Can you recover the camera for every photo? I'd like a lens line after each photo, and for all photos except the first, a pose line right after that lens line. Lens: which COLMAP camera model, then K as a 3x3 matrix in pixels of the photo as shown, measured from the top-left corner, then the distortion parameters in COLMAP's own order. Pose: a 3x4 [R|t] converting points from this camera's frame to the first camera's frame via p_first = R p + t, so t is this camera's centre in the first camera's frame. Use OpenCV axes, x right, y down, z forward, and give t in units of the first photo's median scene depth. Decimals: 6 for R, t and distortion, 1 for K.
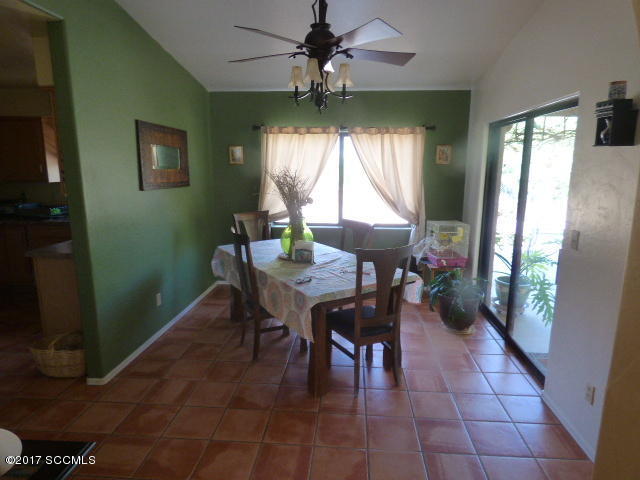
lens RADIAL K [[389.3, 0, 320.9], [0, 389.3, 239.5], [0, 0, 1]] dist [-0.001130, -0.000285]
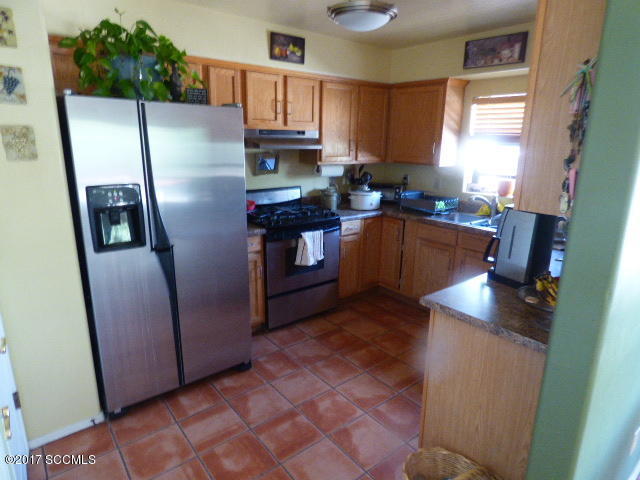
lens RADIAL K [[389.3, 0, 319.6], [0, 389.3, 241.3], [0, 0, 1]] dist [-0.001130, -0.000285]
pose [[0.684449, 0.190644, -0.703693, -0.299088], [-0.151473, 0.981329, 0.118531, -0.059907], [0.713152, 0.025462, 0.700547, 0.307970]]
